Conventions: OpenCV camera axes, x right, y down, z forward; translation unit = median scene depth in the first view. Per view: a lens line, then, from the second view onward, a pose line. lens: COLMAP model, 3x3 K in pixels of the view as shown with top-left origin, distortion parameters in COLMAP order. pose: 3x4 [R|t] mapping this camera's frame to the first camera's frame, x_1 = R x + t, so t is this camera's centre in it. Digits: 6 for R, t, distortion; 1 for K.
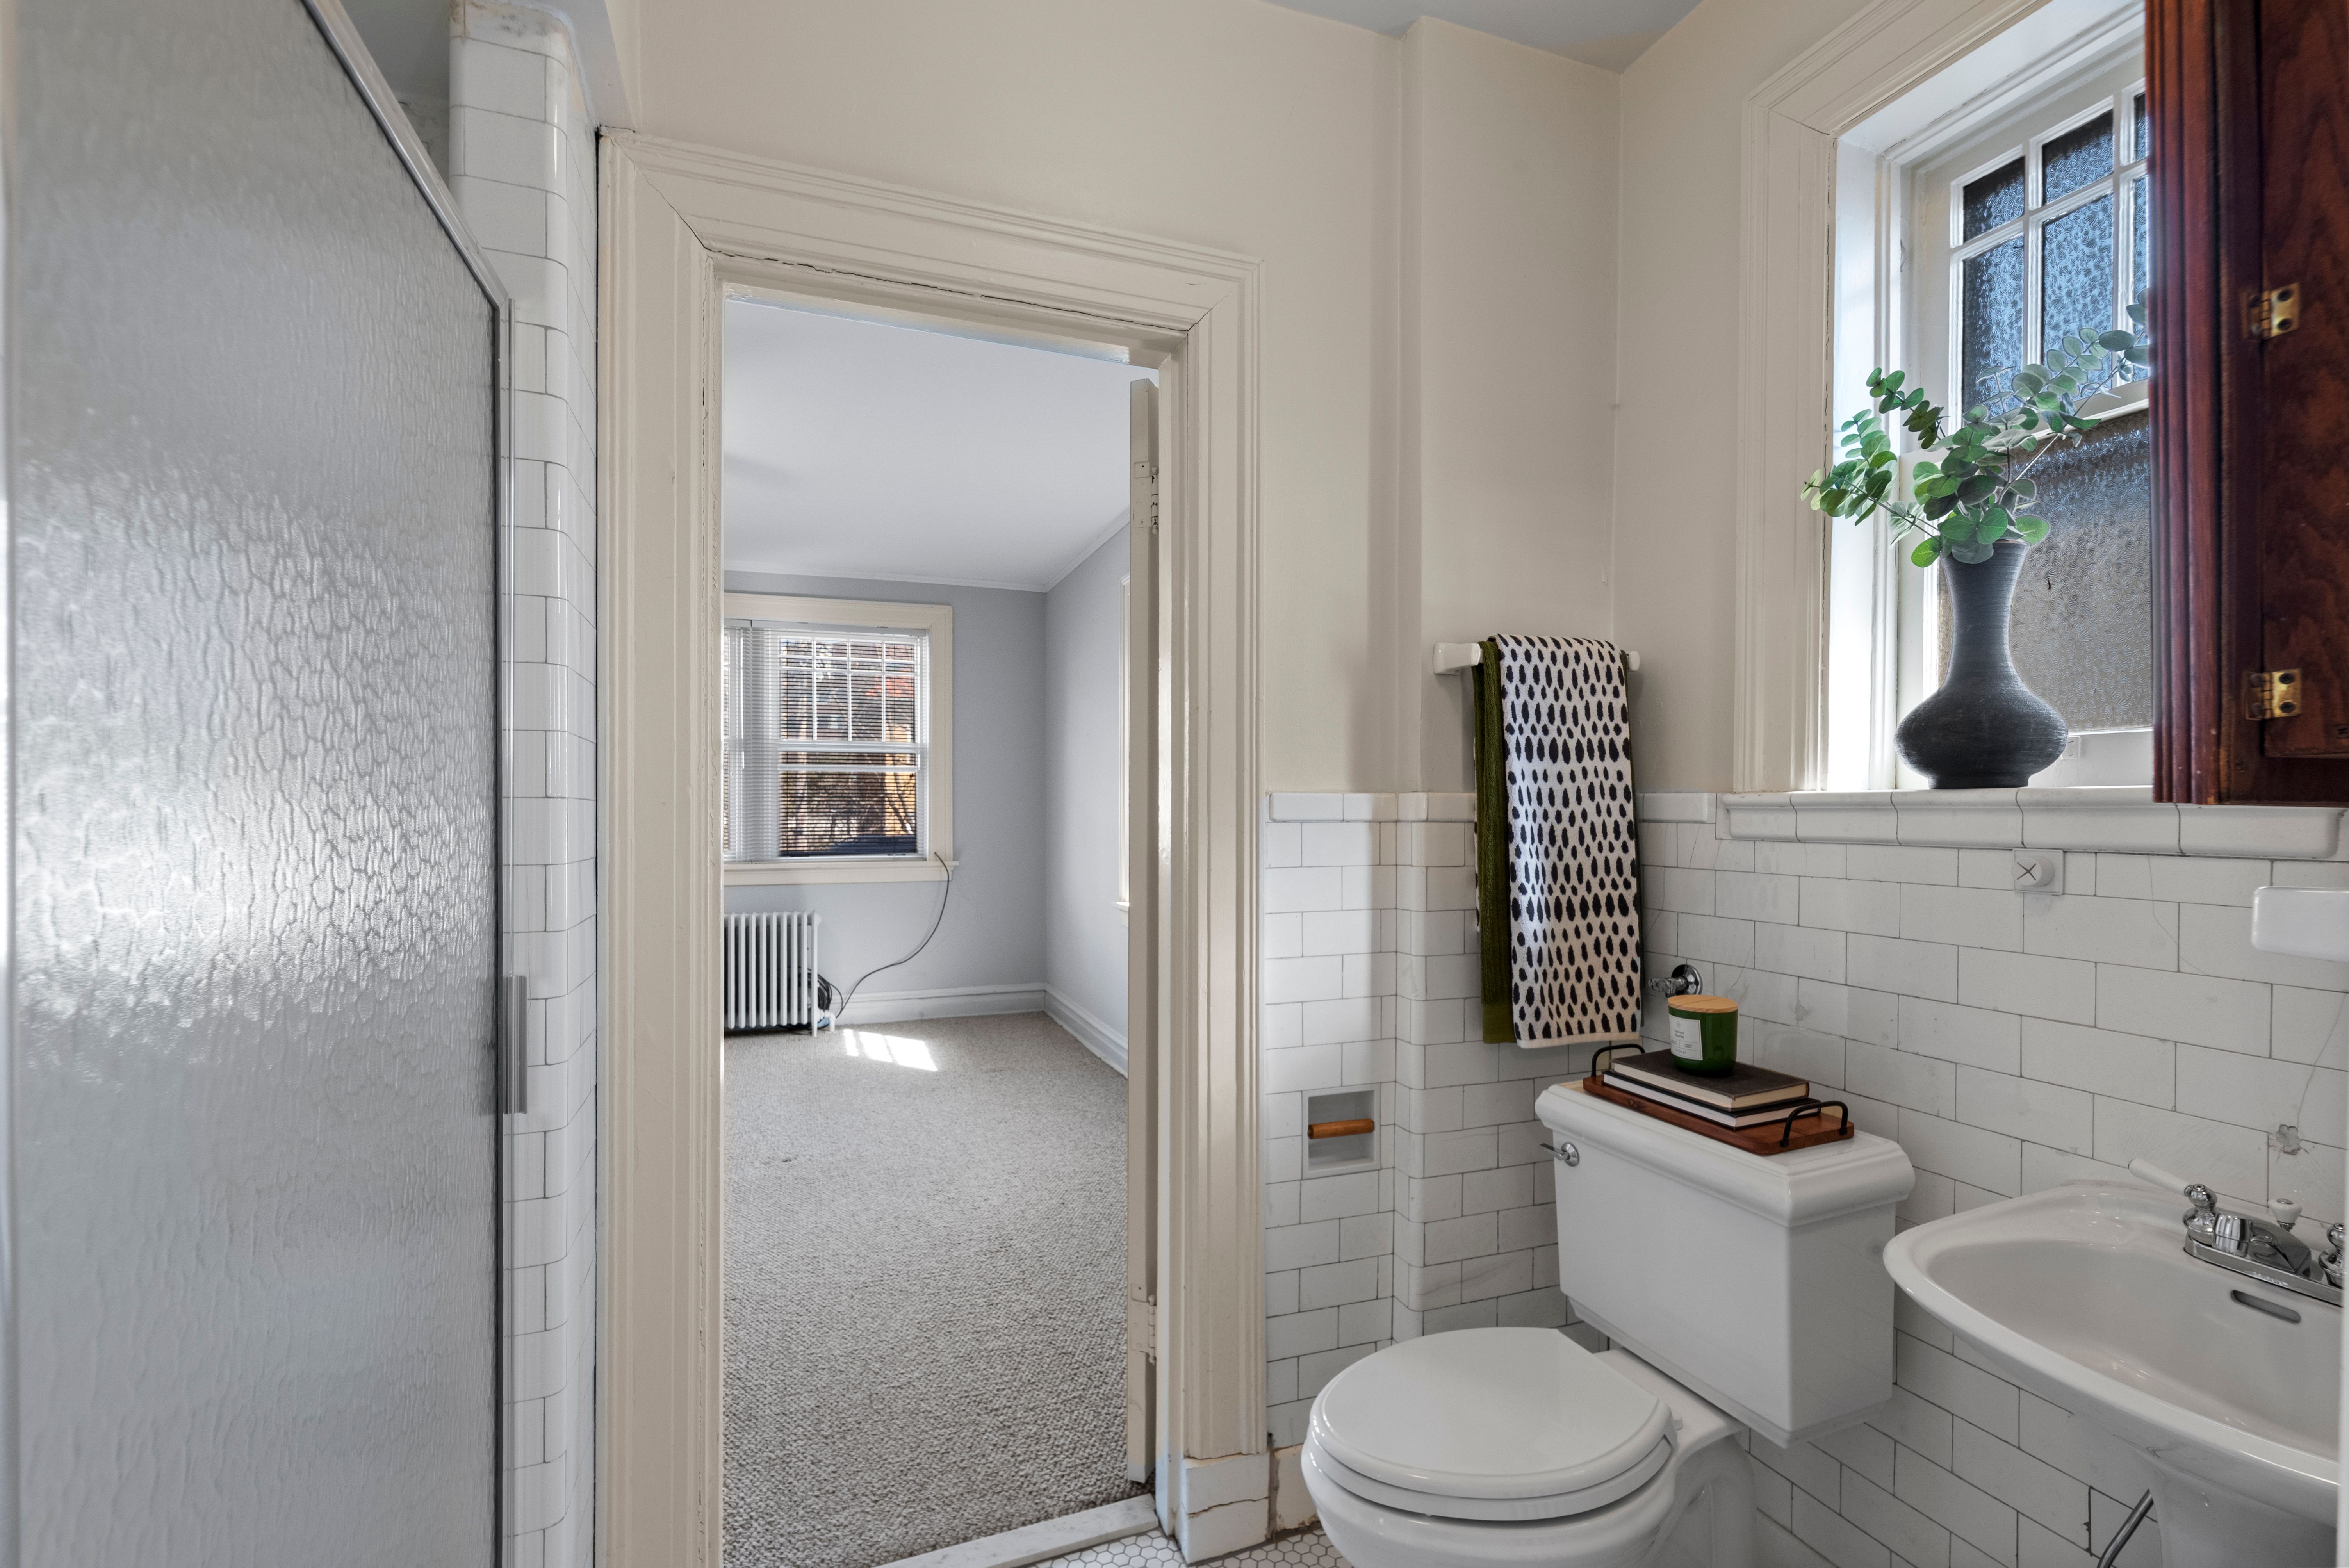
lens RADIAL K [[1021.9, 0, 1193.0], [0, 1021.9, 824.6], [0, 0, 1]] dist [0.001527, -0.001166]
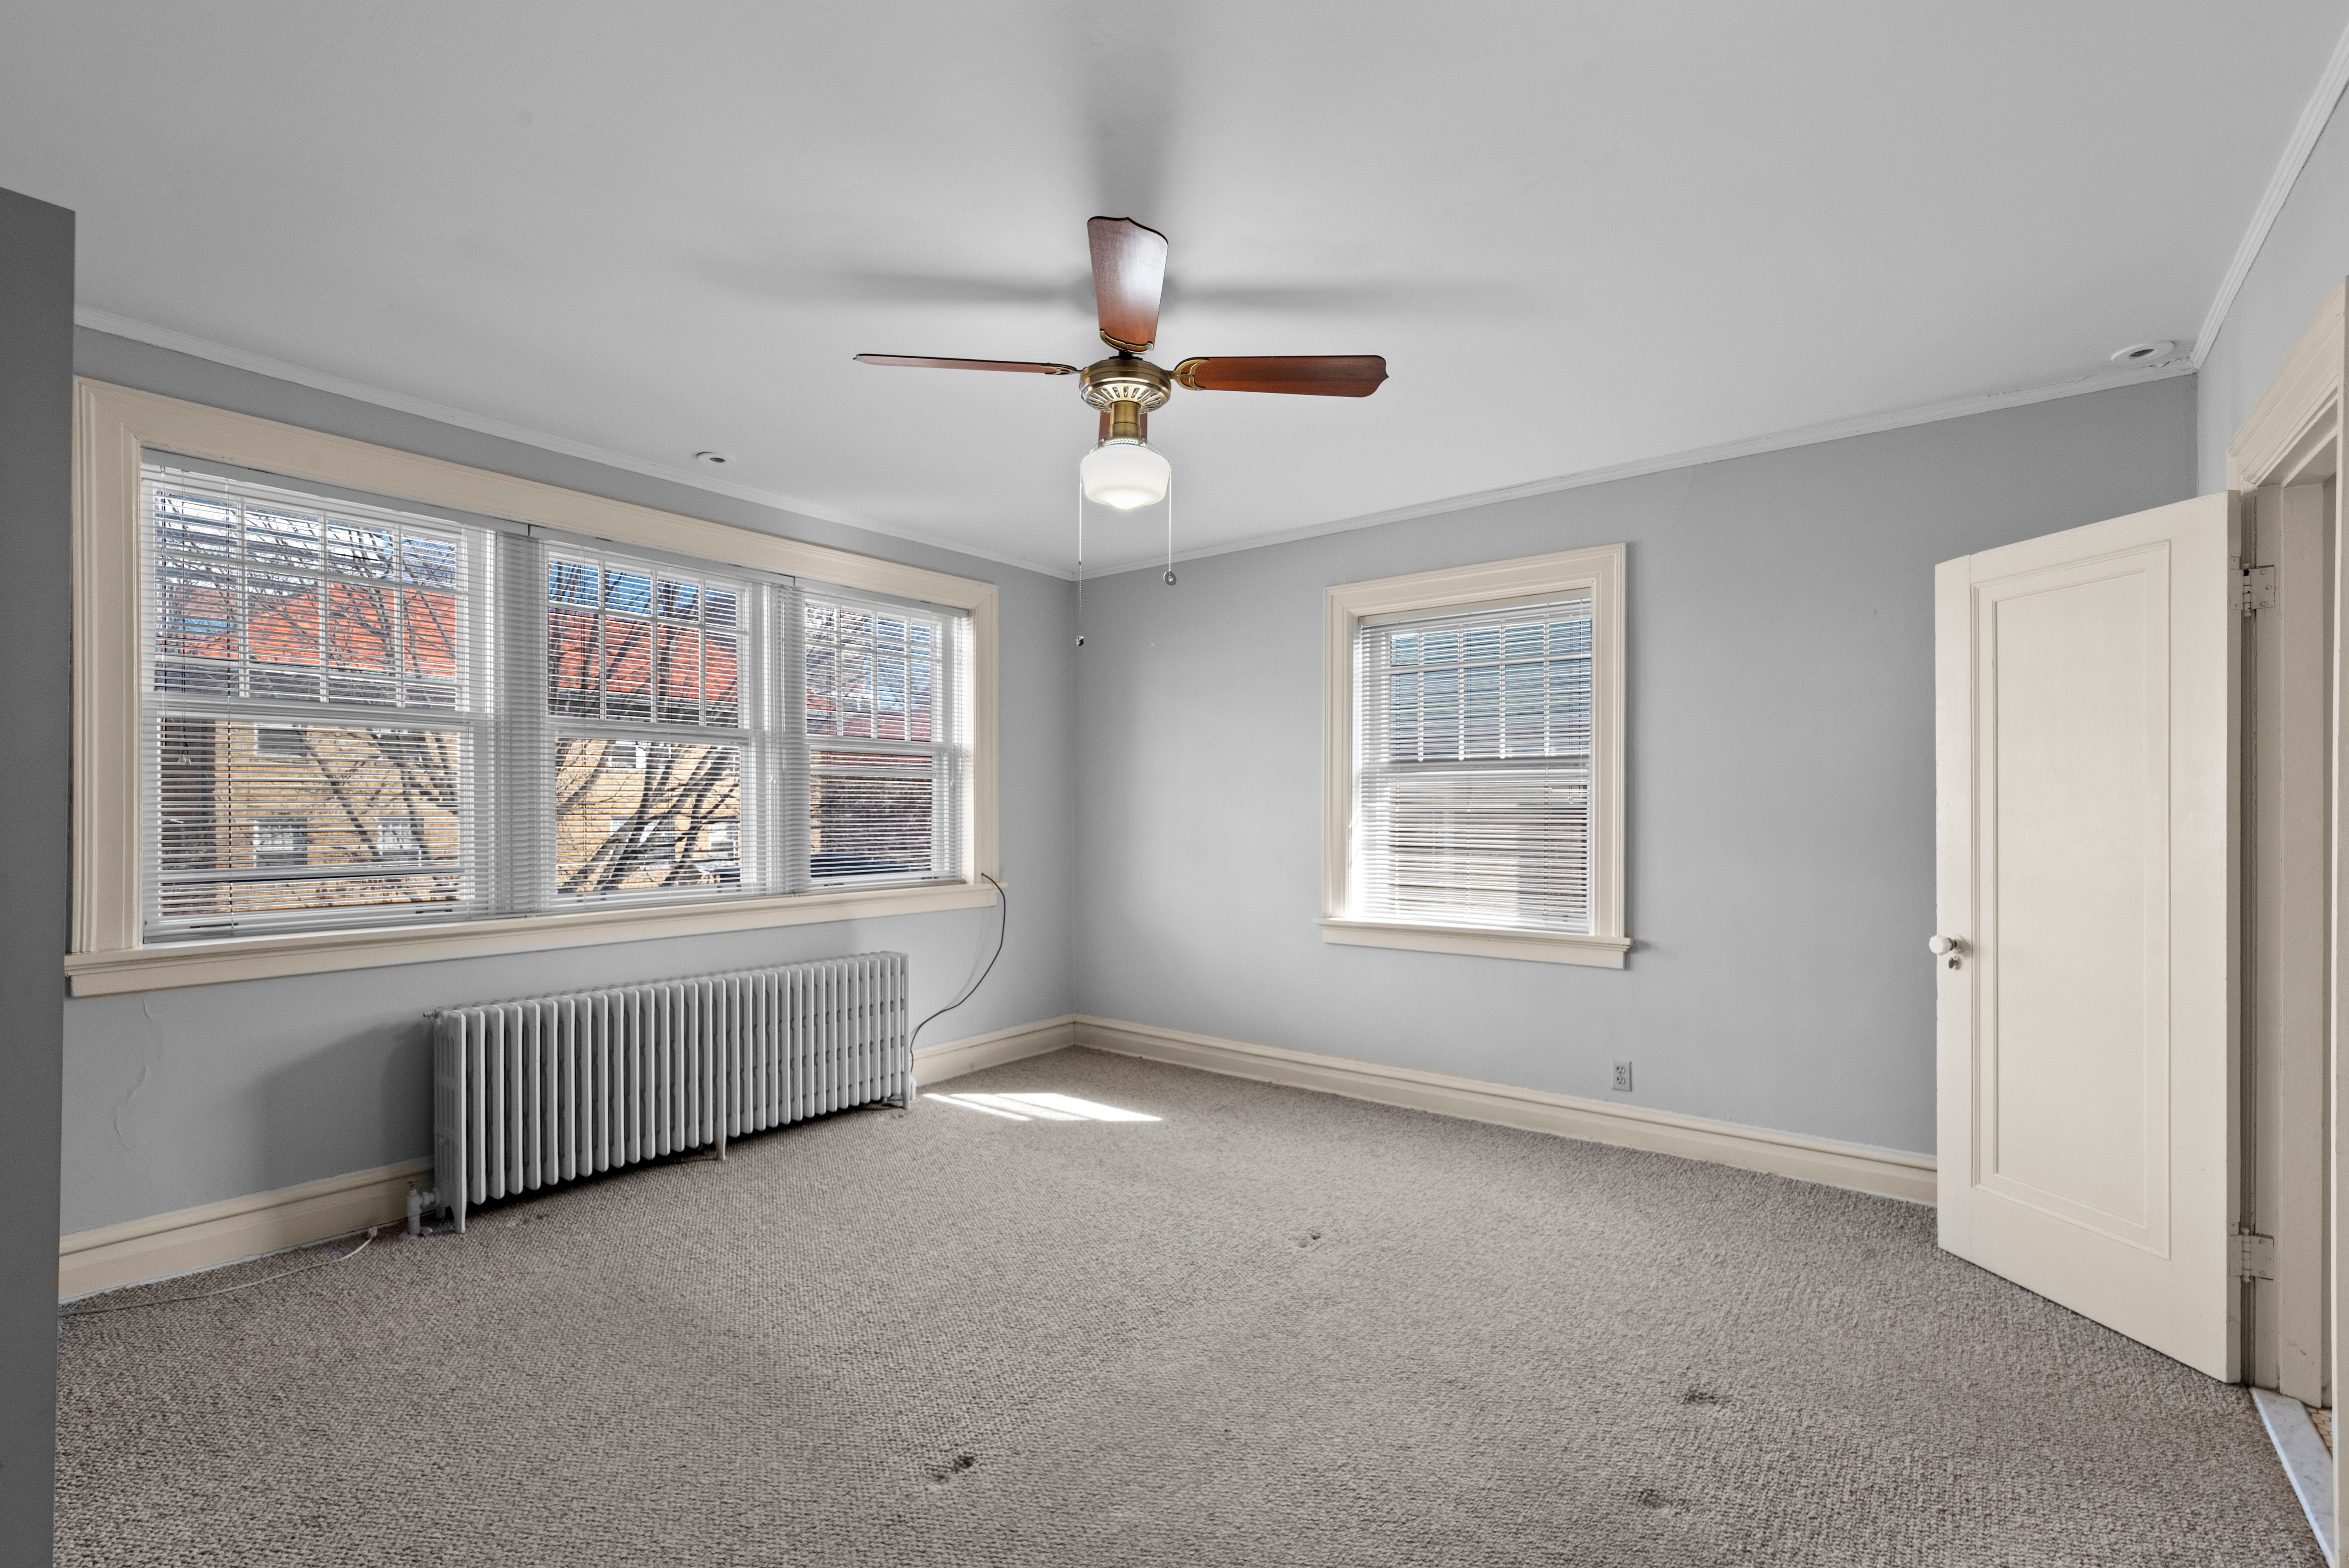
lens RADIAL K [[1021.9, 0, 1177.9], [0, 1021.9, 801.9], [0, 0, 1]] dist [0.001527, -0.001166]
pose [[0.852268, 0.002443, 0.523100, -0.660457], [0.009368, 0.999757, -0.019933, -0.014696], [-0.523022, 0.021889, 0.852038, 0.224148]]
